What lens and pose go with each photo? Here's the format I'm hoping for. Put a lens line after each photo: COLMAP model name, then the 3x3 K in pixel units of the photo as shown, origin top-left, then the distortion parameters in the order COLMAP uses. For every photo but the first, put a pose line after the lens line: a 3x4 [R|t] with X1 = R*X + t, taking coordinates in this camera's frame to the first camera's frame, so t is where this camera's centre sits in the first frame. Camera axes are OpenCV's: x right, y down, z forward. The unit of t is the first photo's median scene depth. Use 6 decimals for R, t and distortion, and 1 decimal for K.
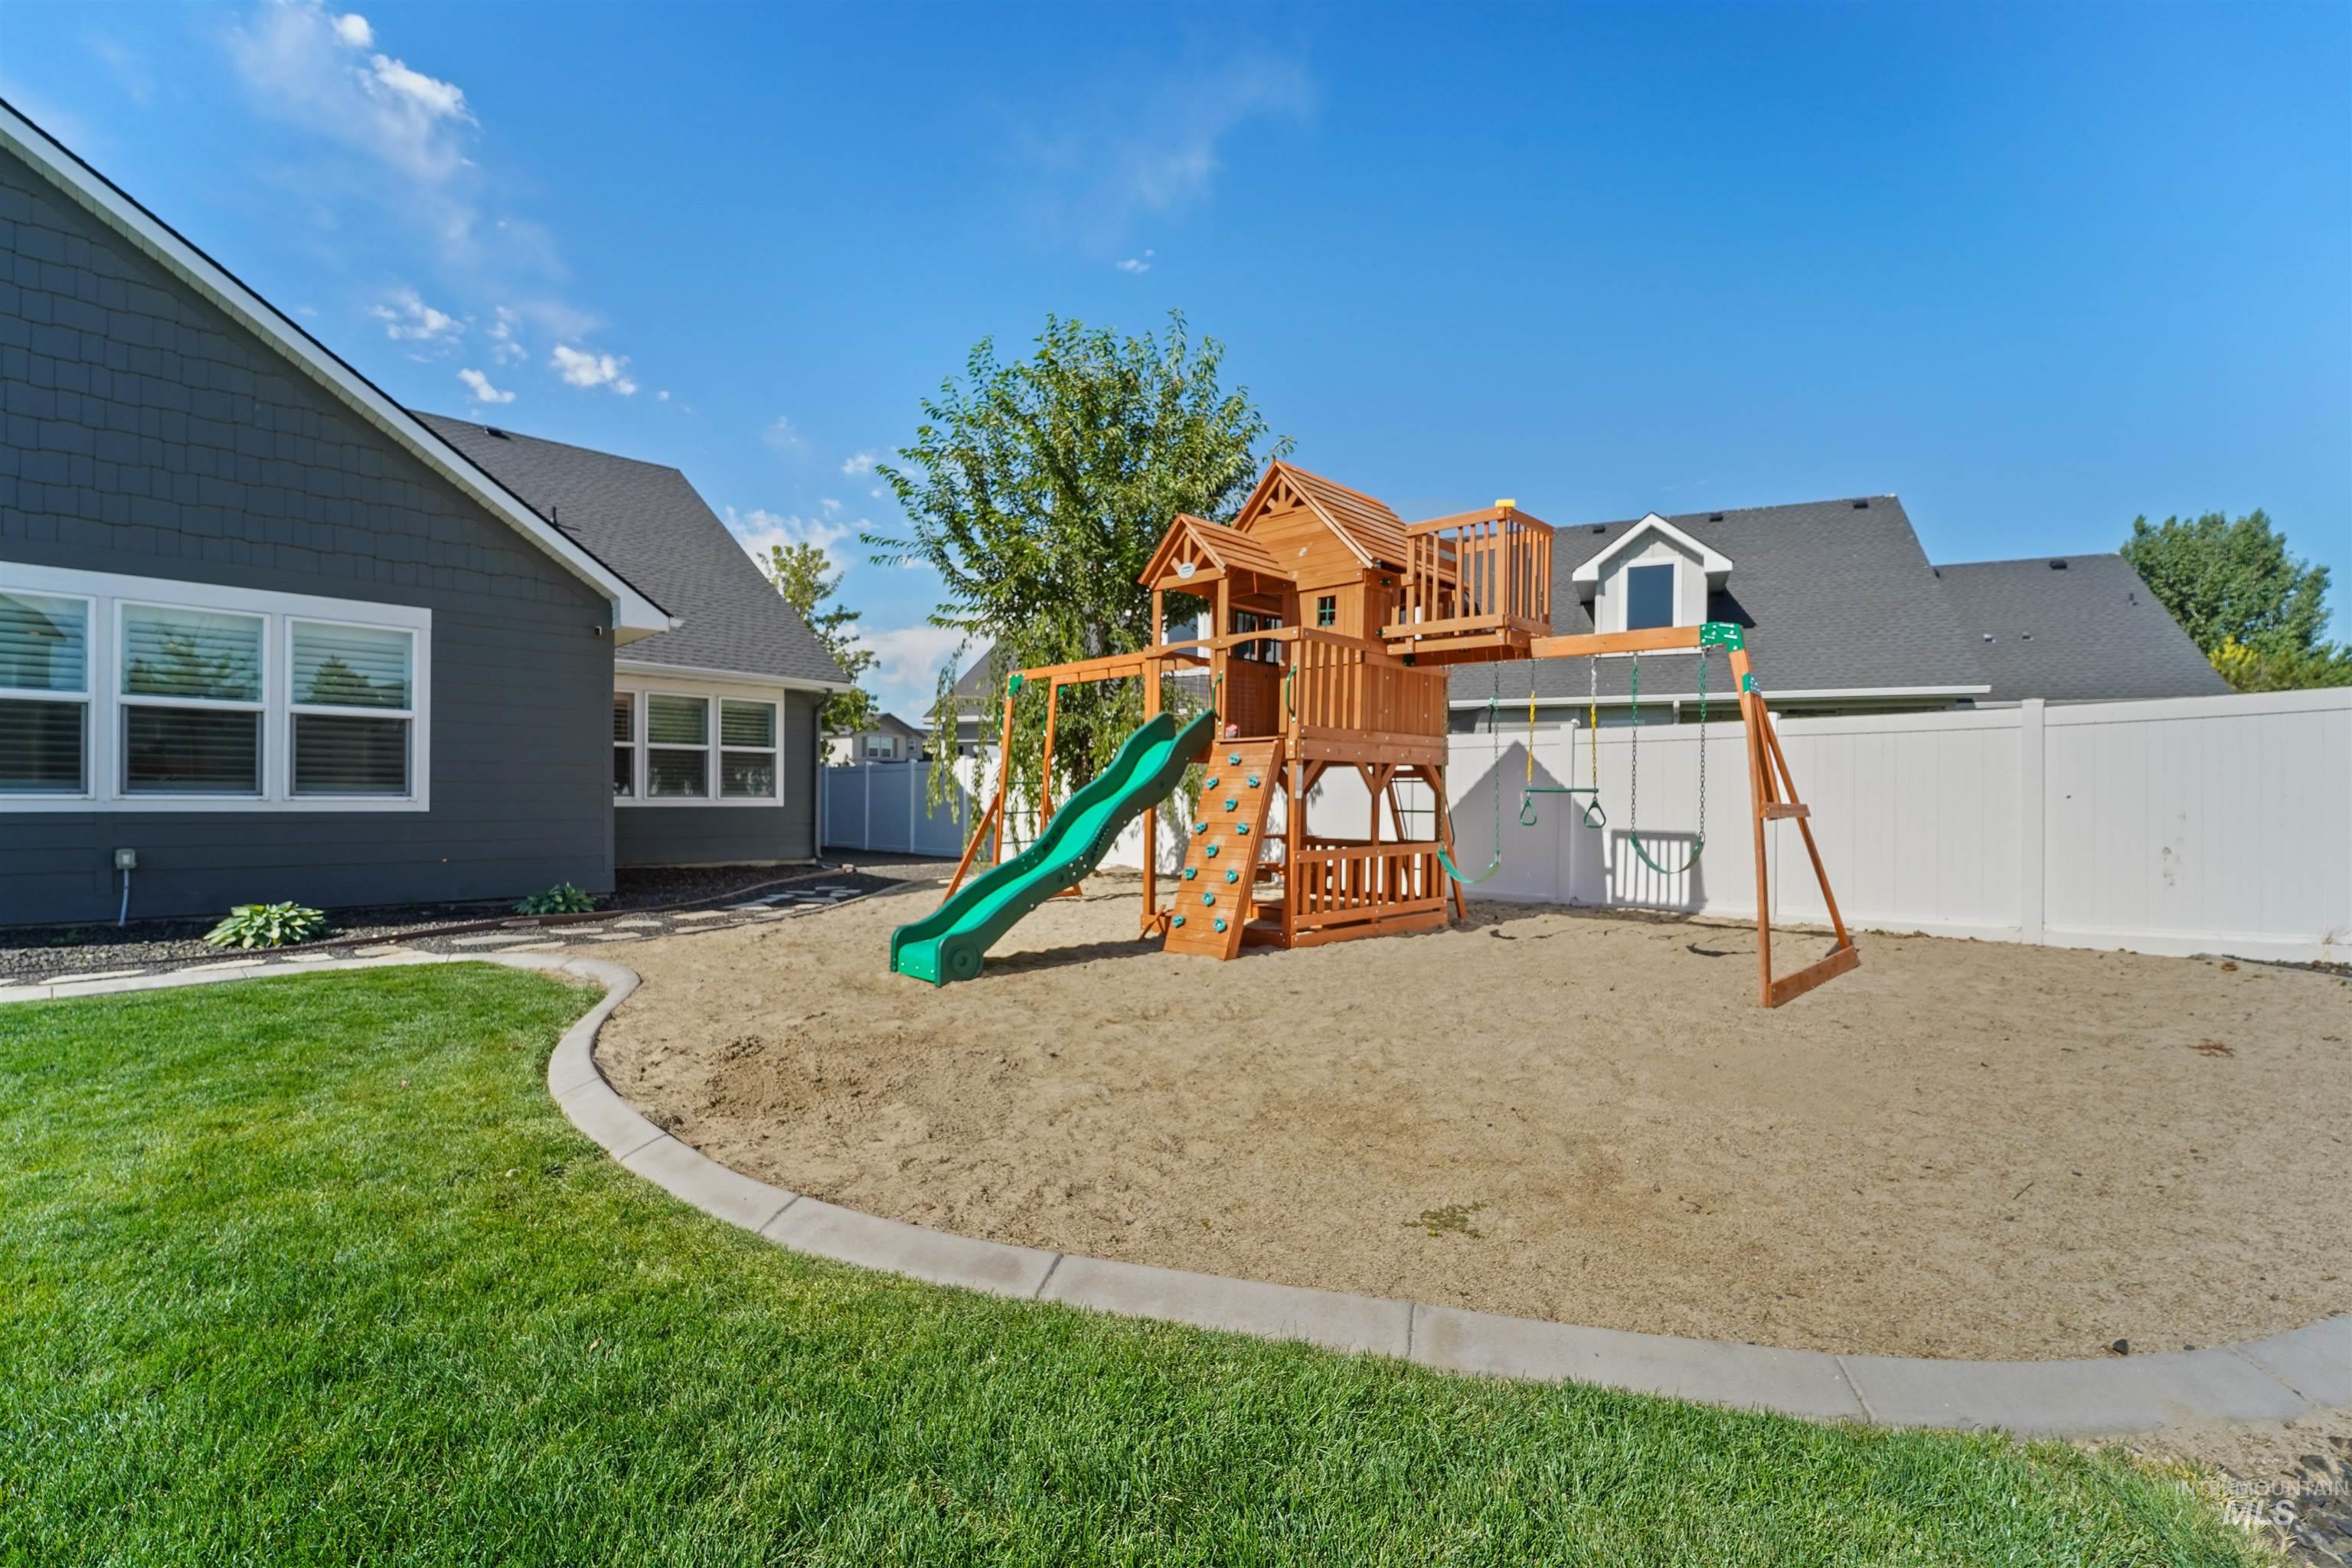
lens RADIAL K [[966.7, 0, 1121.7], [0, 966.7, 802.8], [0, 0, 1]] dist [-0.025936, -0.000070]
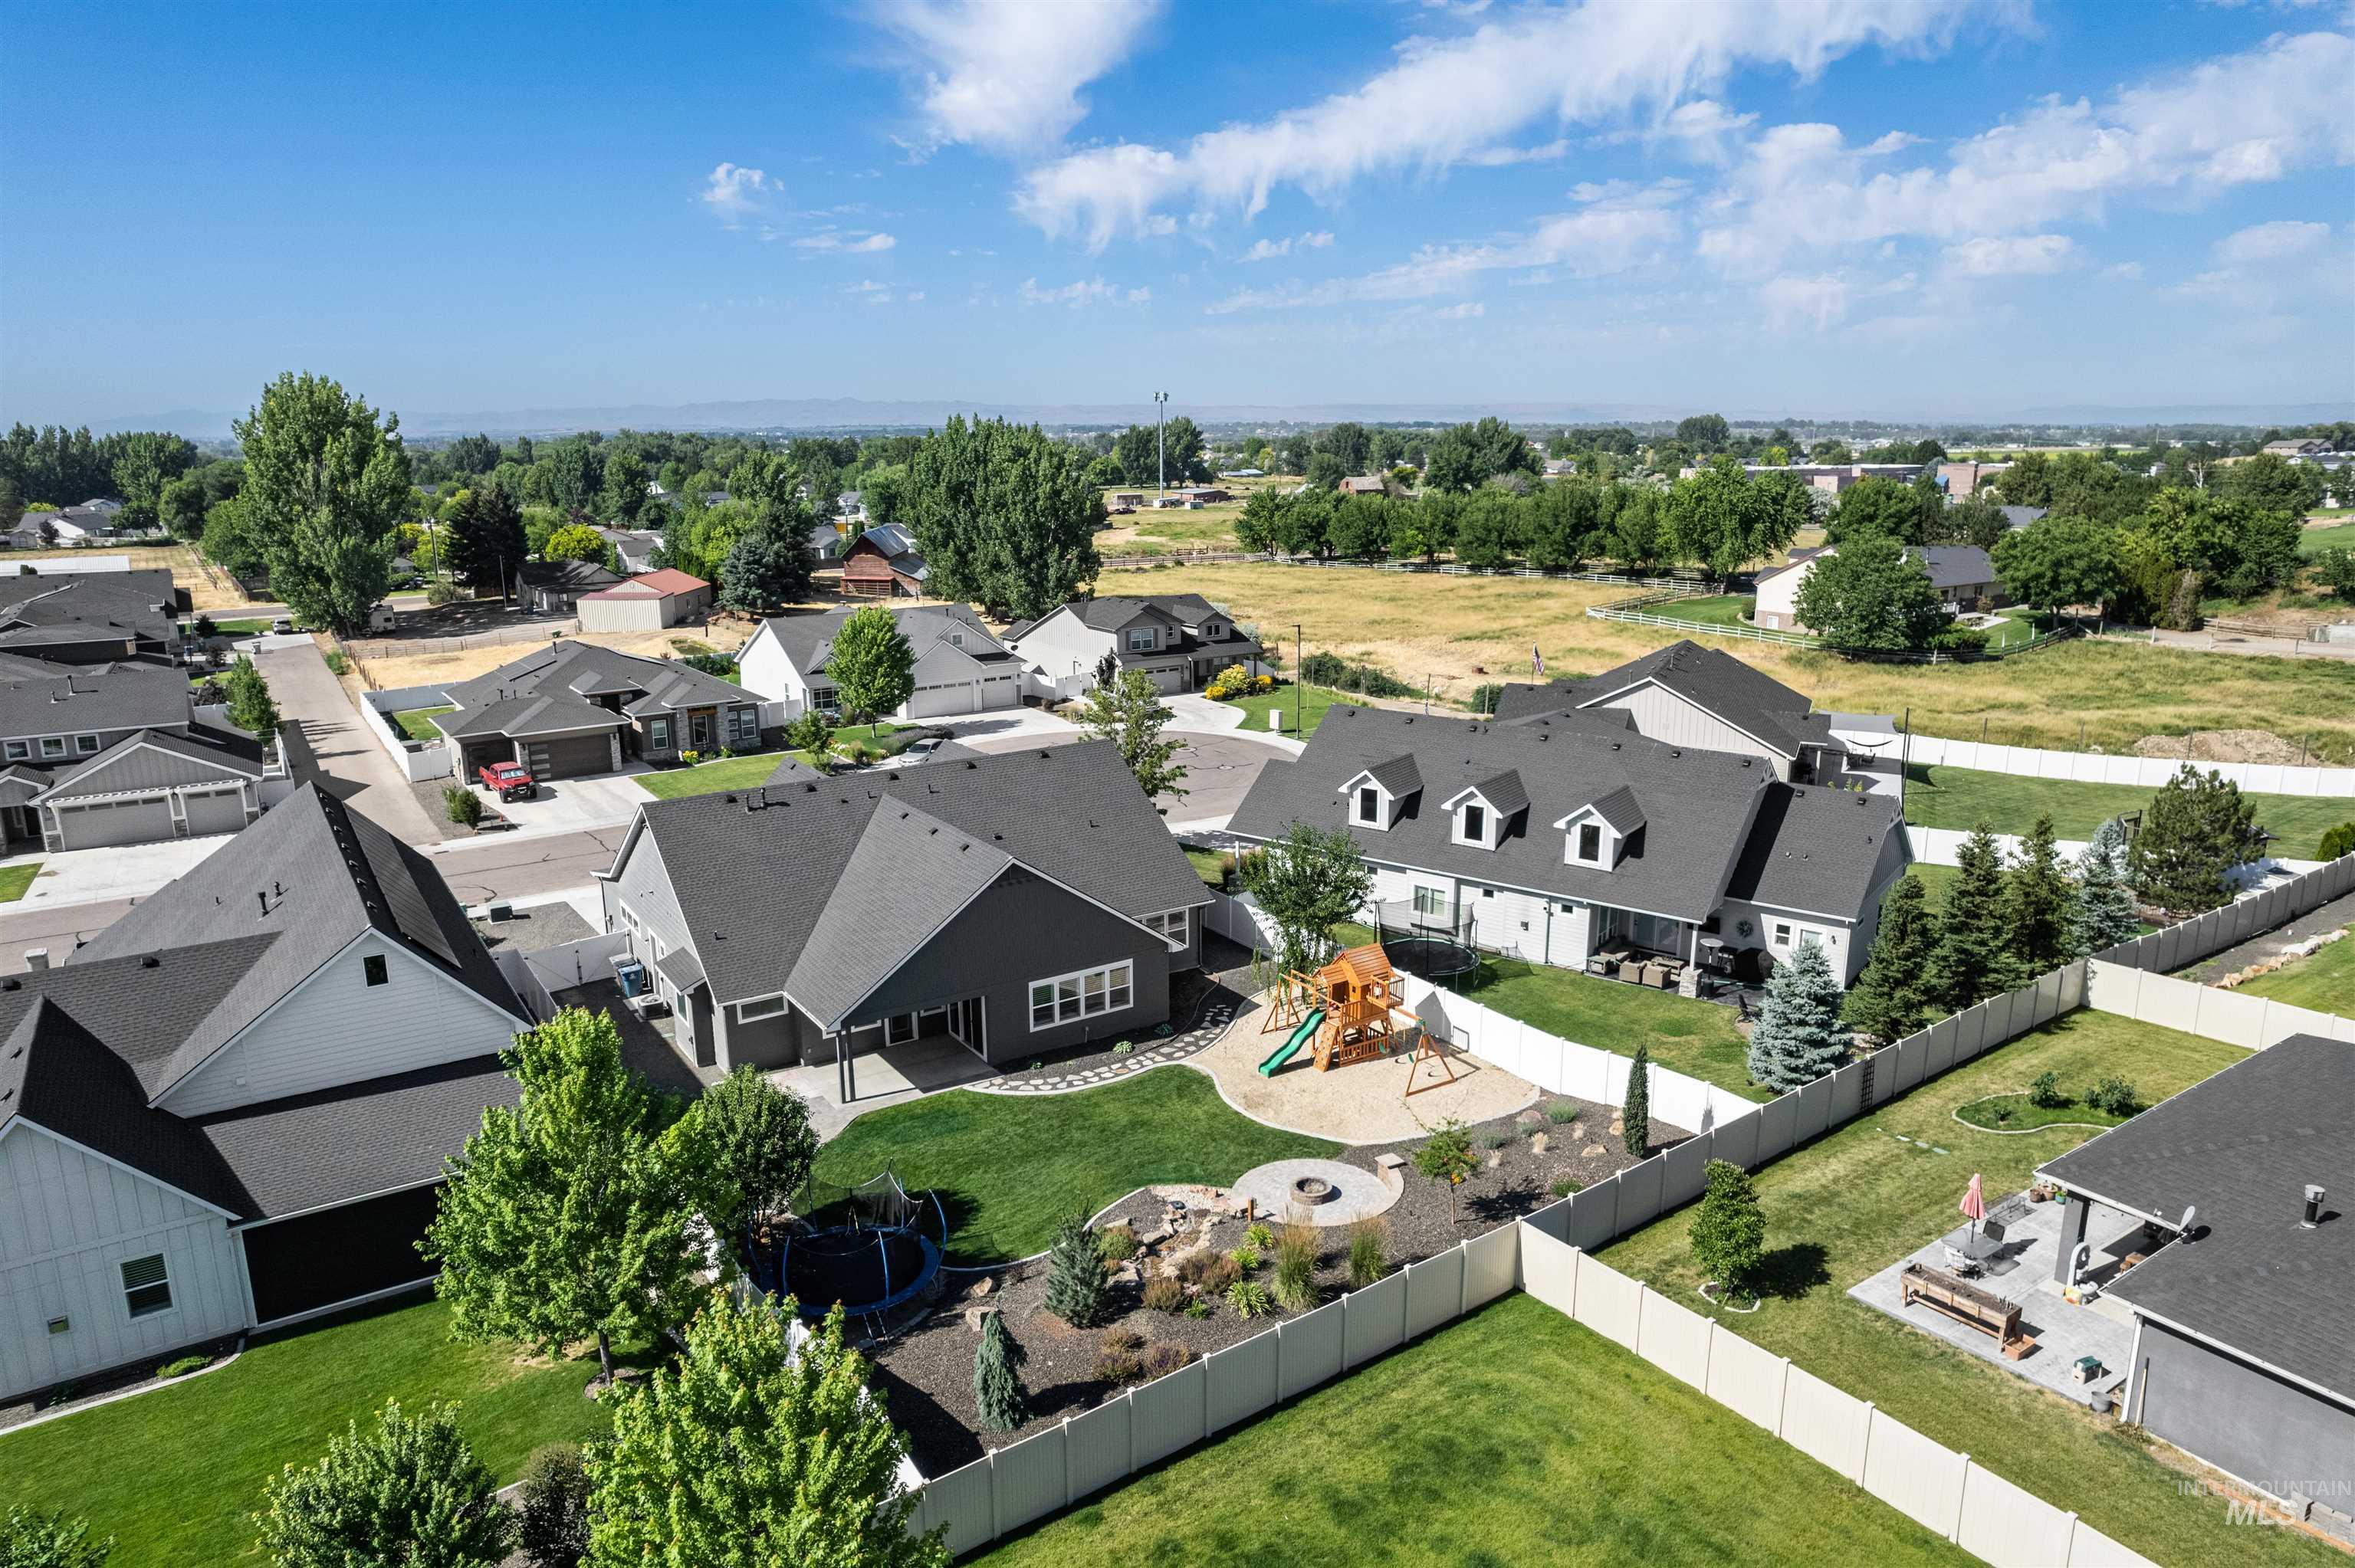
lens RADIAL K [[1510.6, 0, 1177.5], [0, 1510.6, 784.0], [0, 0, 1]] dist [-0.031569, 0.000790]
pose [[0.986386, 0.030994, -0.161497, 0.328472], [0.007404, 0.972711, 0.231901, -1.790545], [0.164278, -0.229940, 0.959240, -3.645109]]
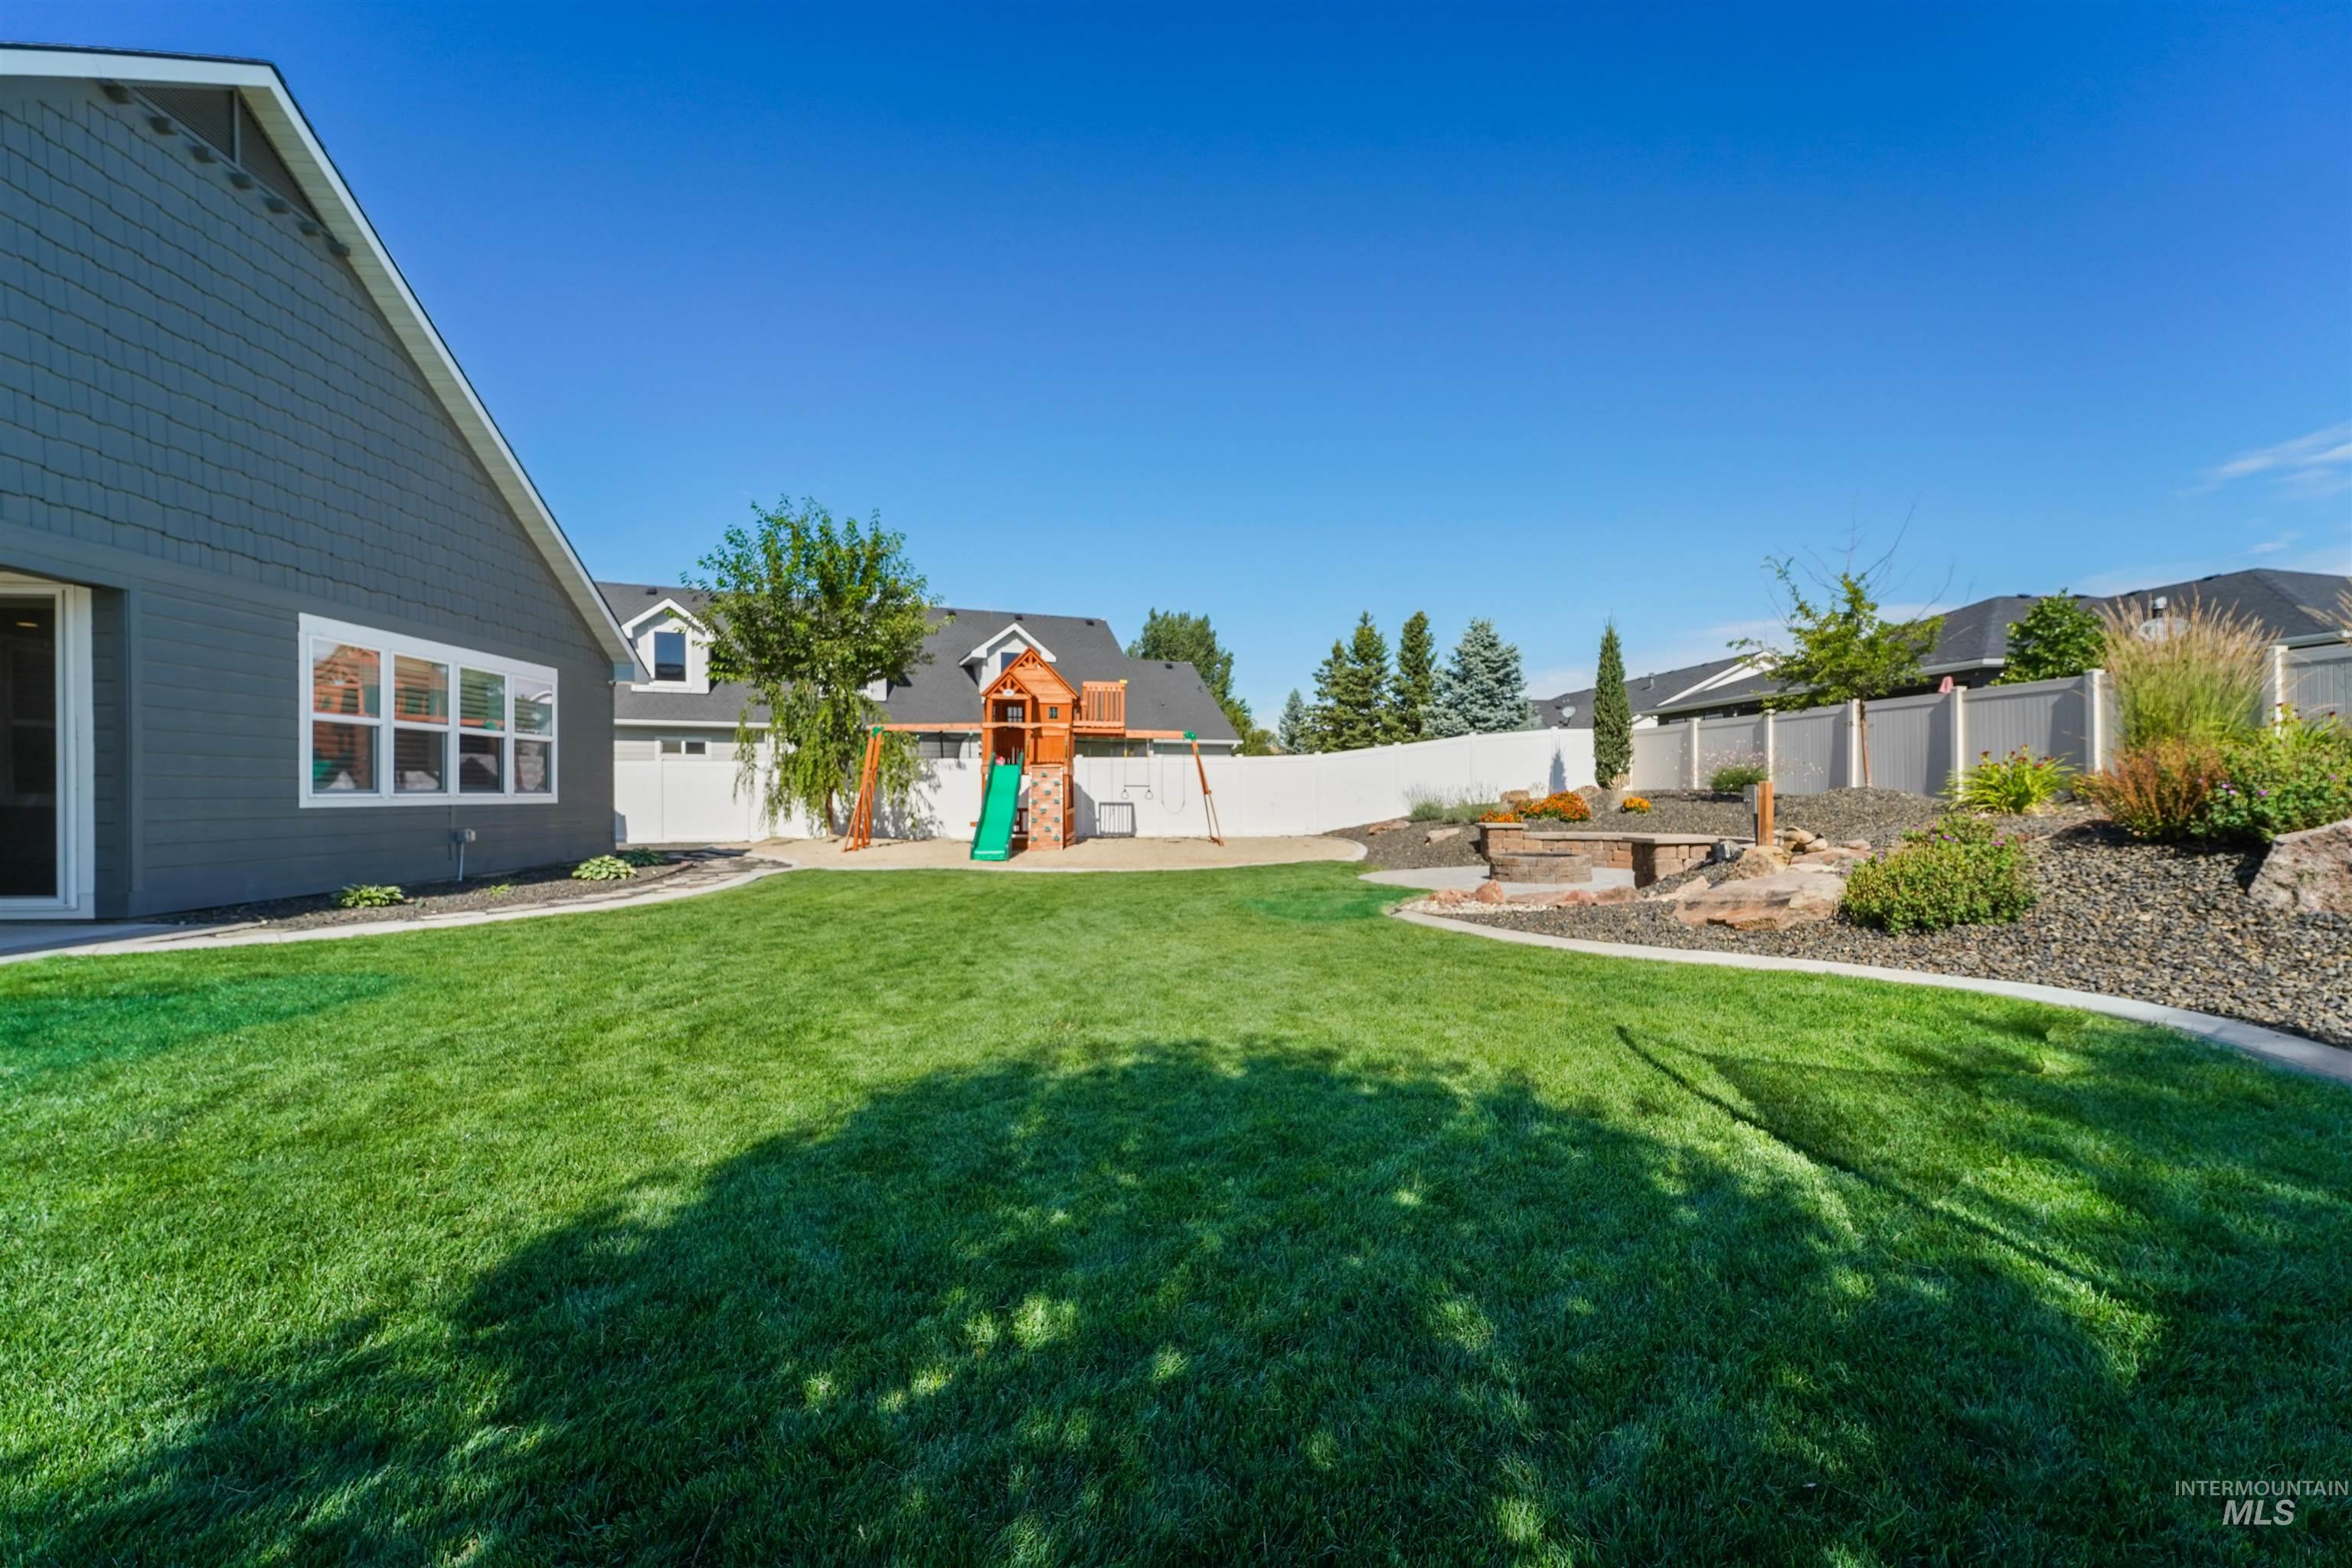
lens RADIAL K [[983.7, 0, 1176.0], [0, 983.7, 784.0], [0, 0, 1]] dist [0.000017, 0.000033]
pose [[0.641821, -0.003845, 0.766845, -0.990365], [0.013443, 0.999890, -0.006238, 0.001888], [-0.766736, 0.014313, 0.641802, -0.561017]]
